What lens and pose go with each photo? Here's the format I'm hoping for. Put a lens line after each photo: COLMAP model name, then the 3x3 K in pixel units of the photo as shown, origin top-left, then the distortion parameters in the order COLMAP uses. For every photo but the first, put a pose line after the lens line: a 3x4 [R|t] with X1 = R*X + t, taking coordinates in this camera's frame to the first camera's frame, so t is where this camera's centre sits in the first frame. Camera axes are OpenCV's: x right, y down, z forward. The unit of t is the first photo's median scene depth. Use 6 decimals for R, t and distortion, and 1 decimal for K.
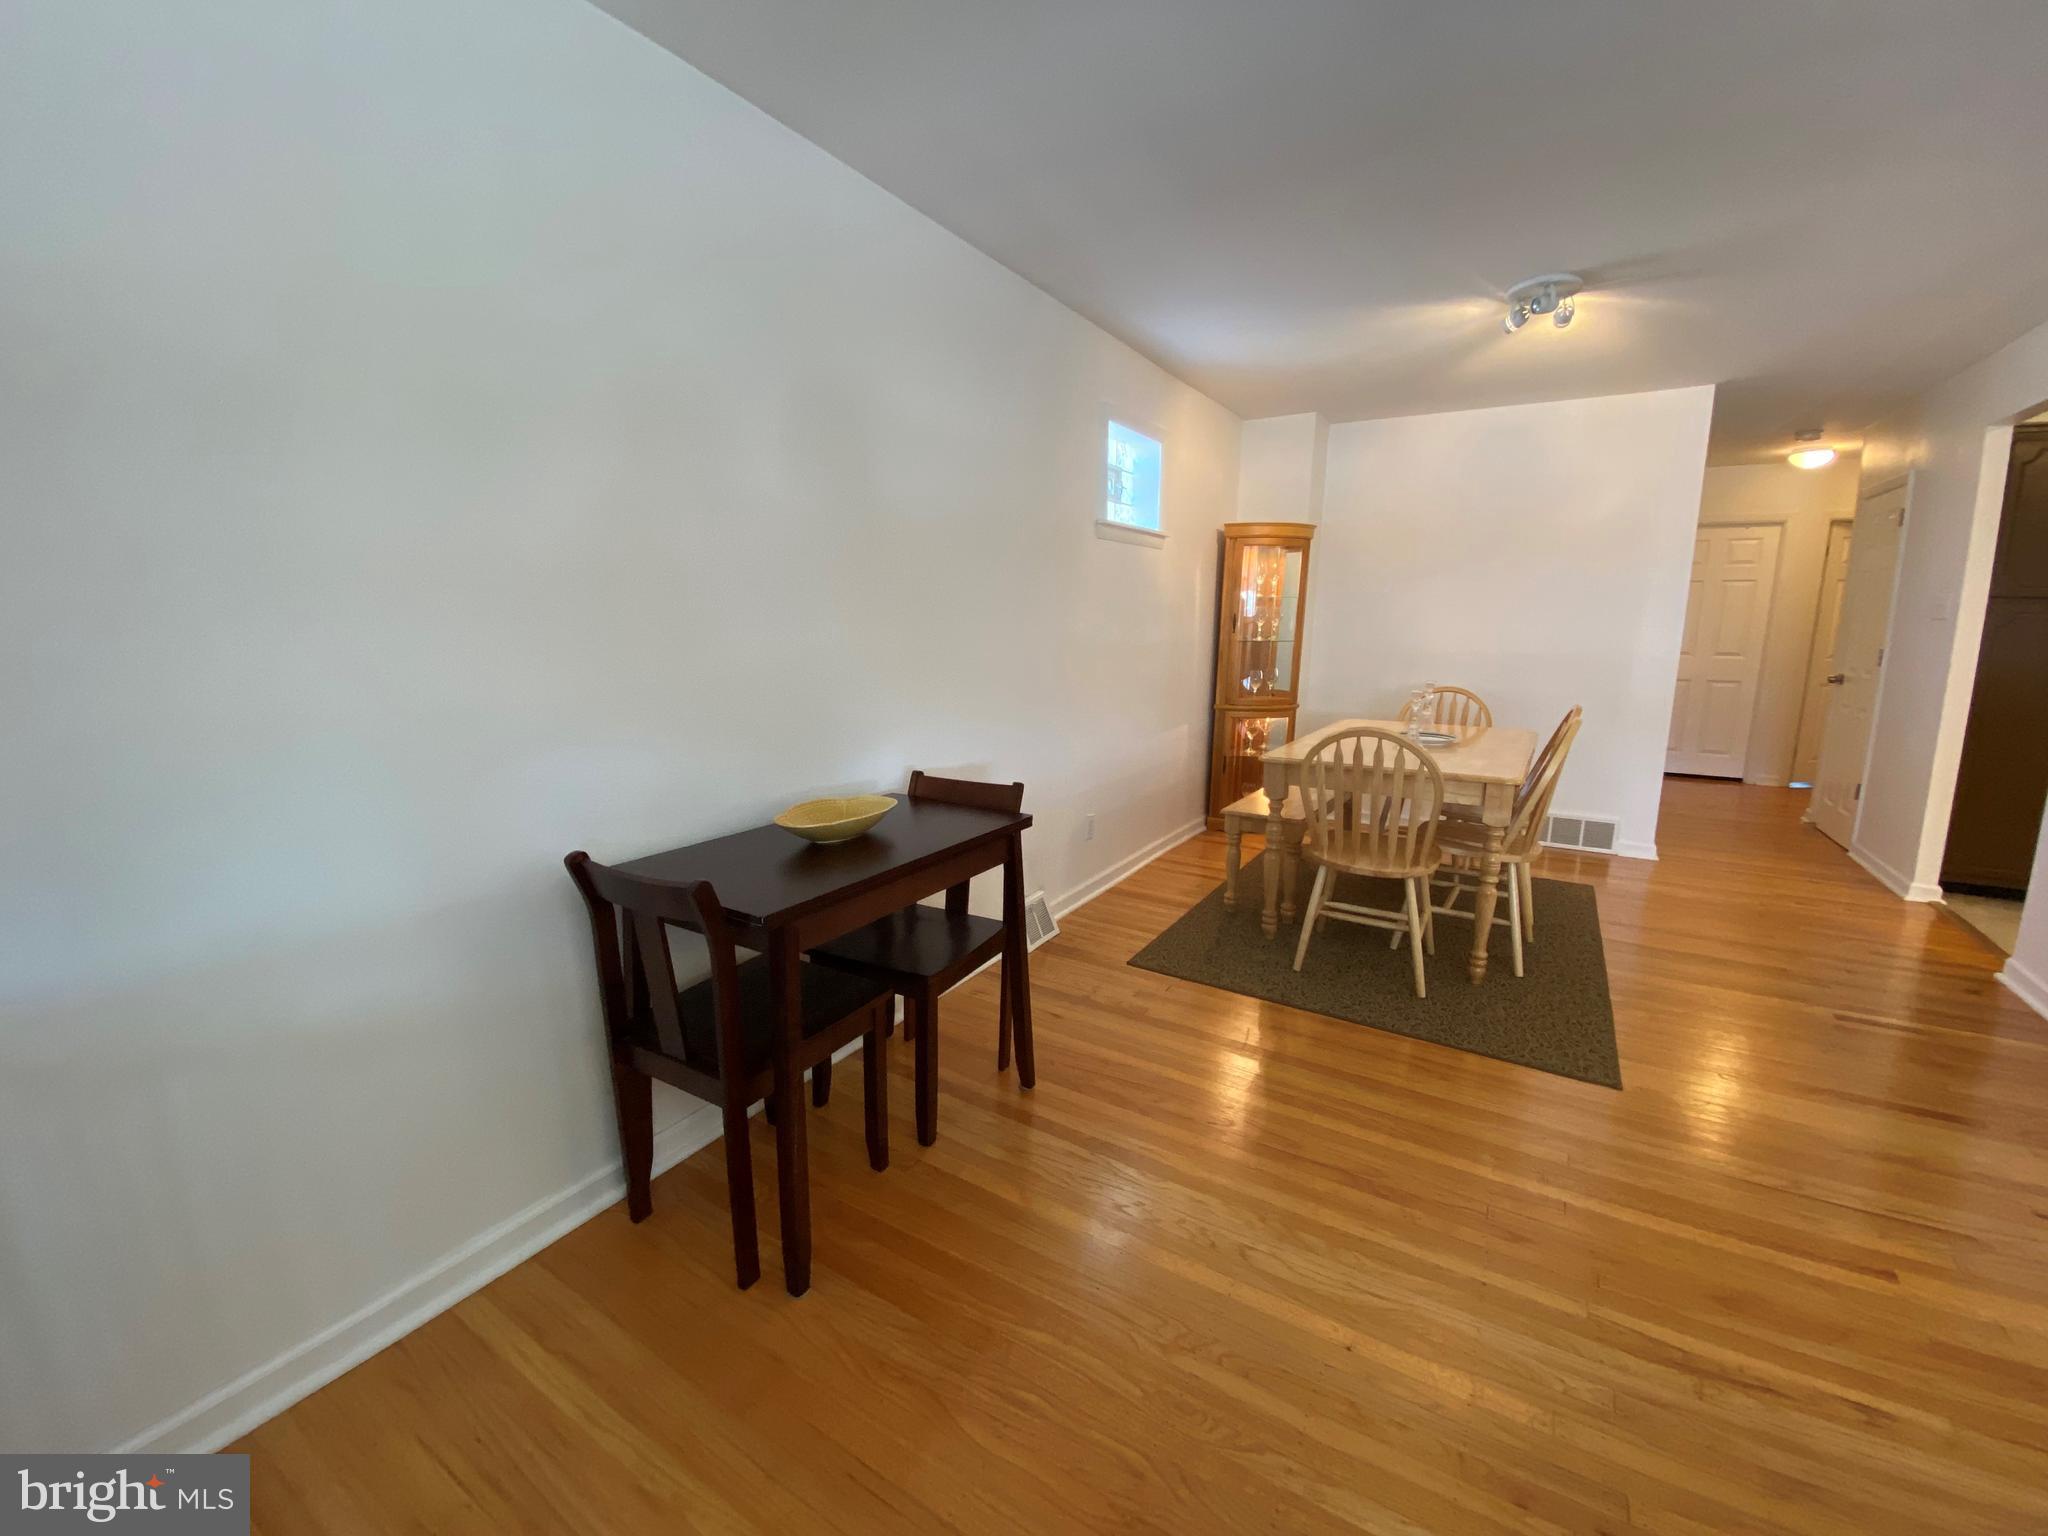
lens RADIAL K [[831.3, 0, 1025.5], [0, 831.3, 761.3], [0, 0, 1]] dist [0.031316, -0.028646]
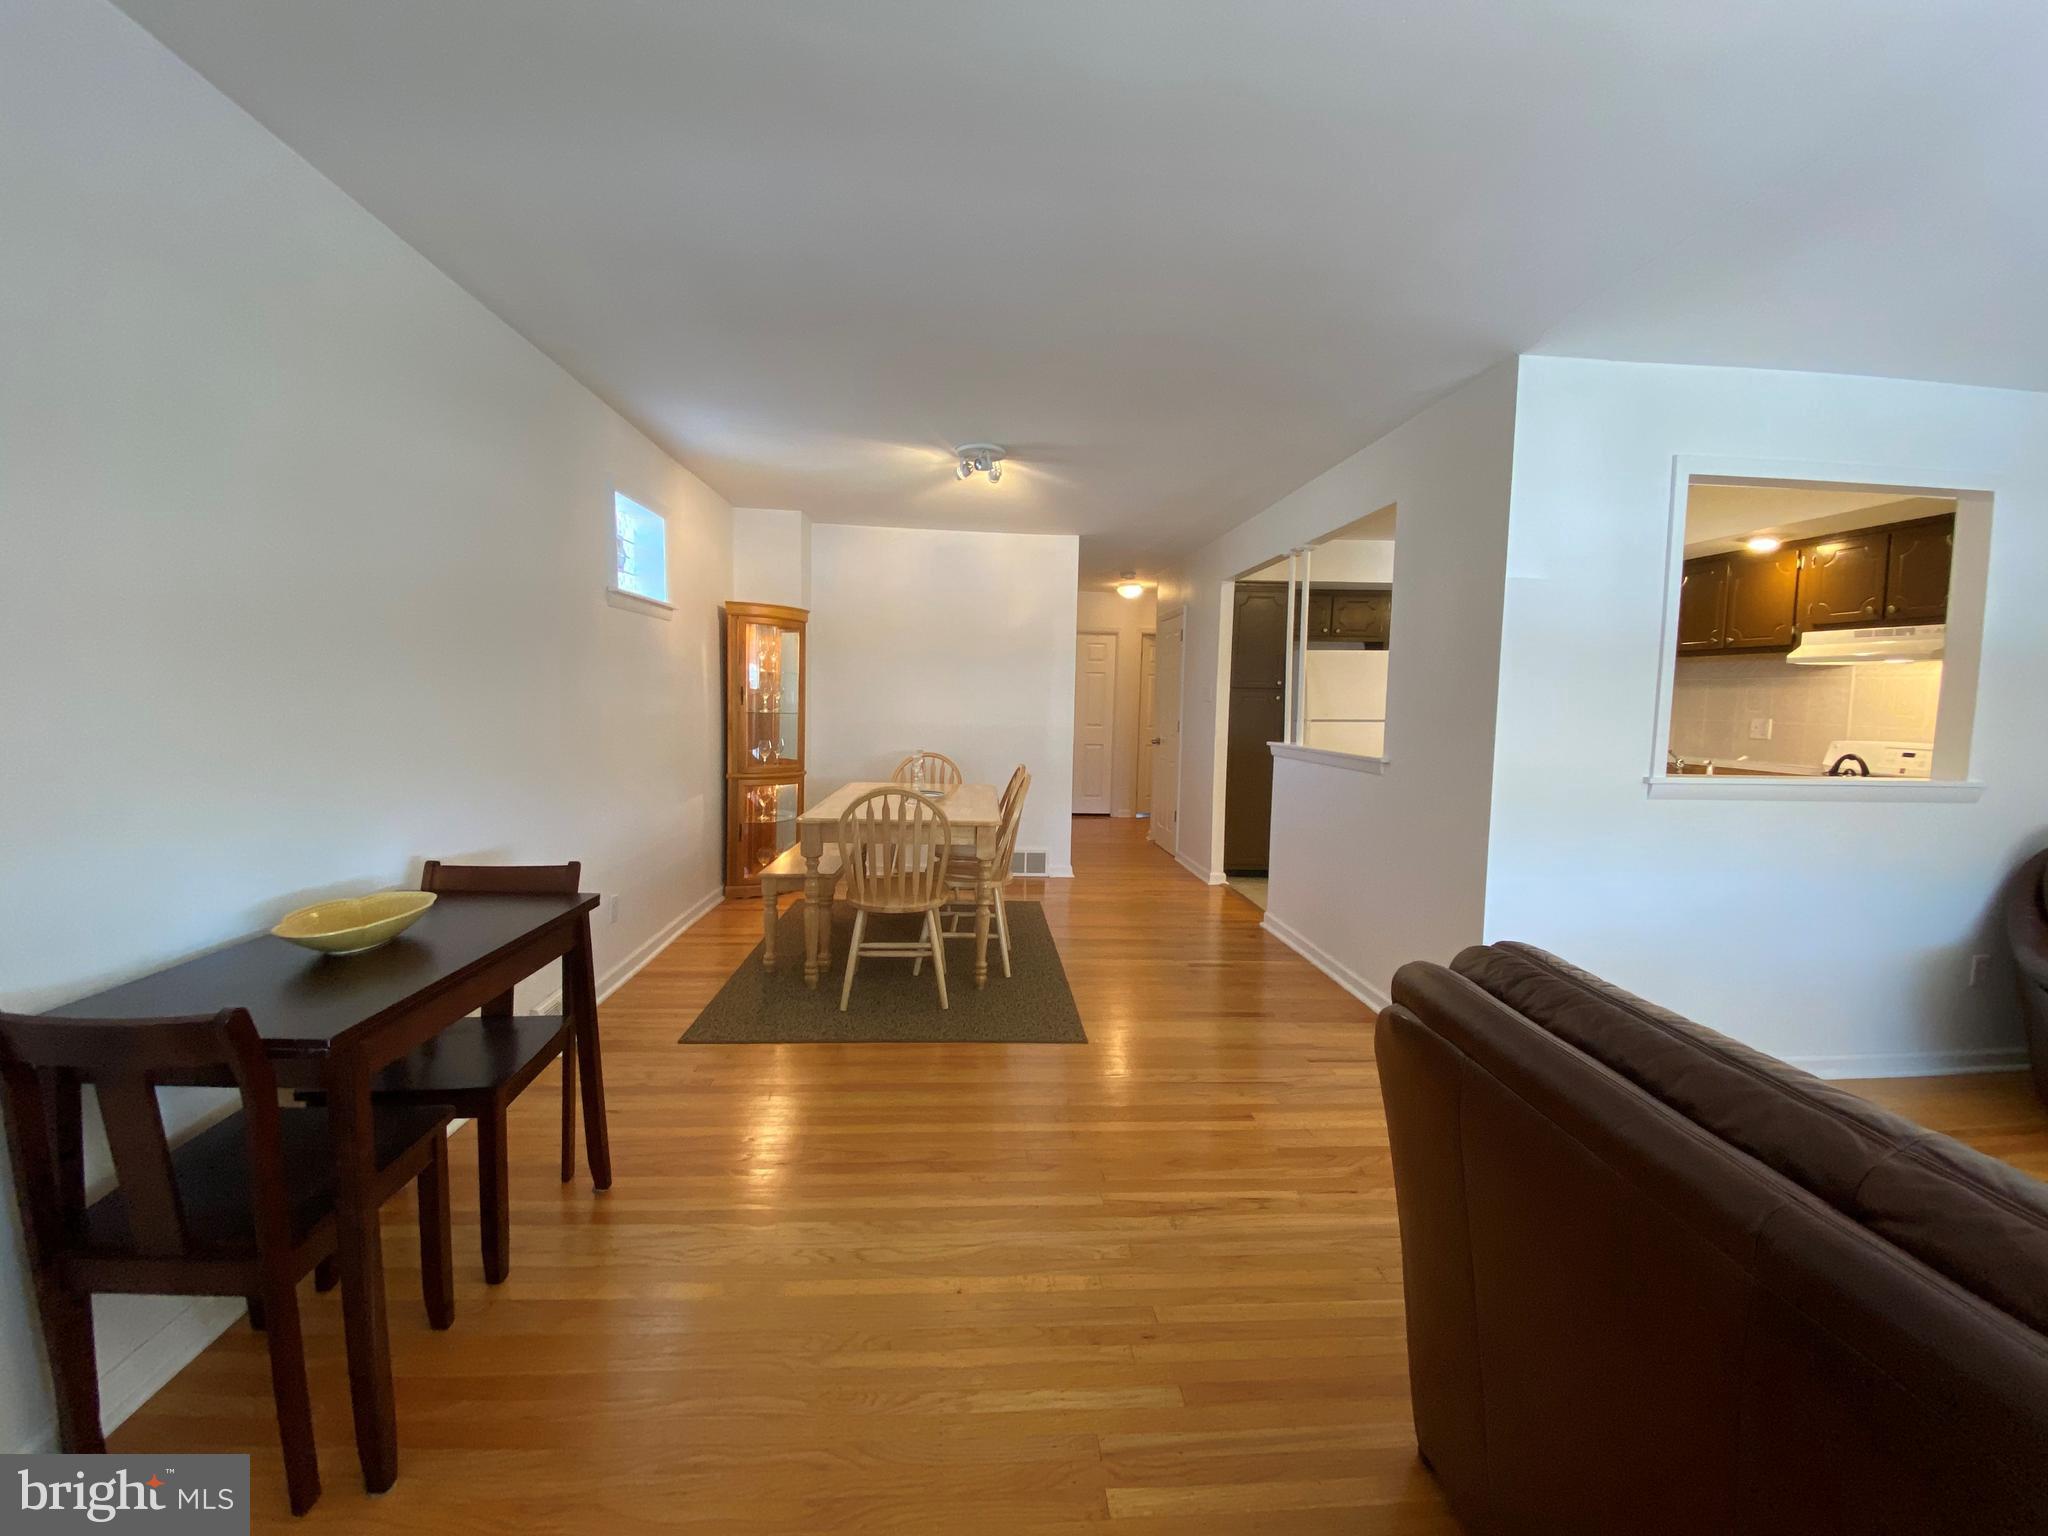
lens RADIAL K [[831.3, 0, 1025.5], [0, 831.3, 761.3], [0, 0, 1]] dist [0.031316, -0.028646]
pose [[0.803938, -0.028962, 0.594008, -0.121999], [0.079116, 0.995144, -0.058556, 0.006651], [-0.589428, 0.094071, 0.802325, -0.054651]]
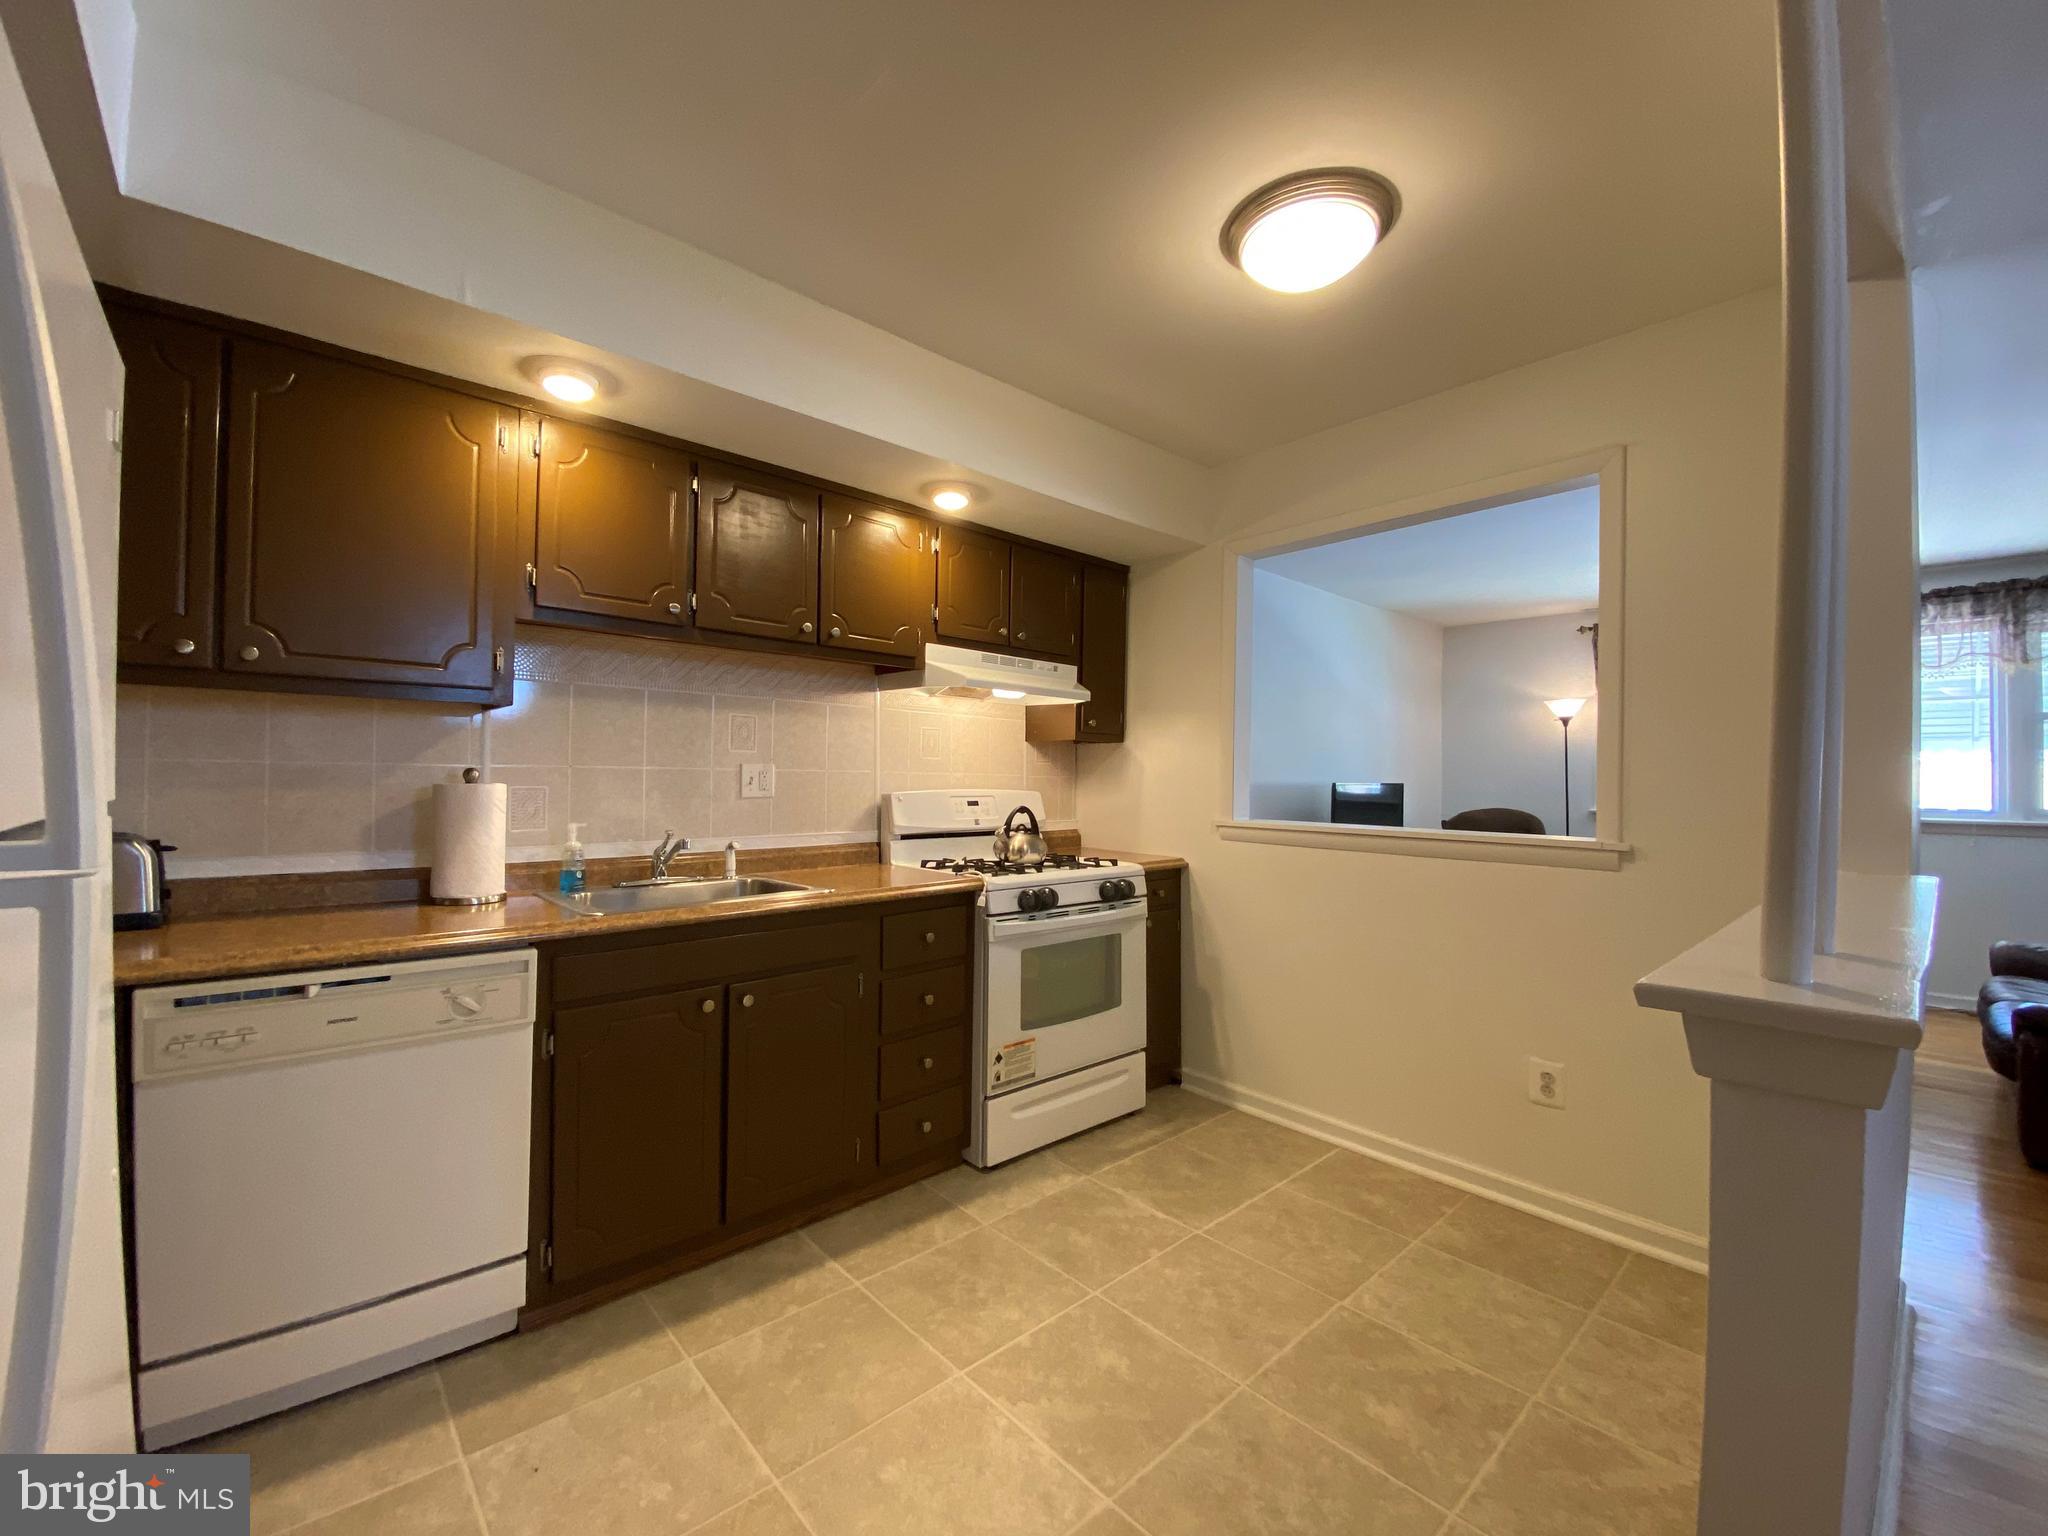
lens RADIAL K [[831.3, 0, 1025.5], [0, 831.3, 761.3], [0, 0, 1]] dist [0.031316, -0.028646]
pose [[-0.966493, -0.006131, 0.256618, 1.430452], [0.033002, 0.988450, 0.147911, -0.195479], [-0.254561, 0.151424, -0.955128, 1.252899]]
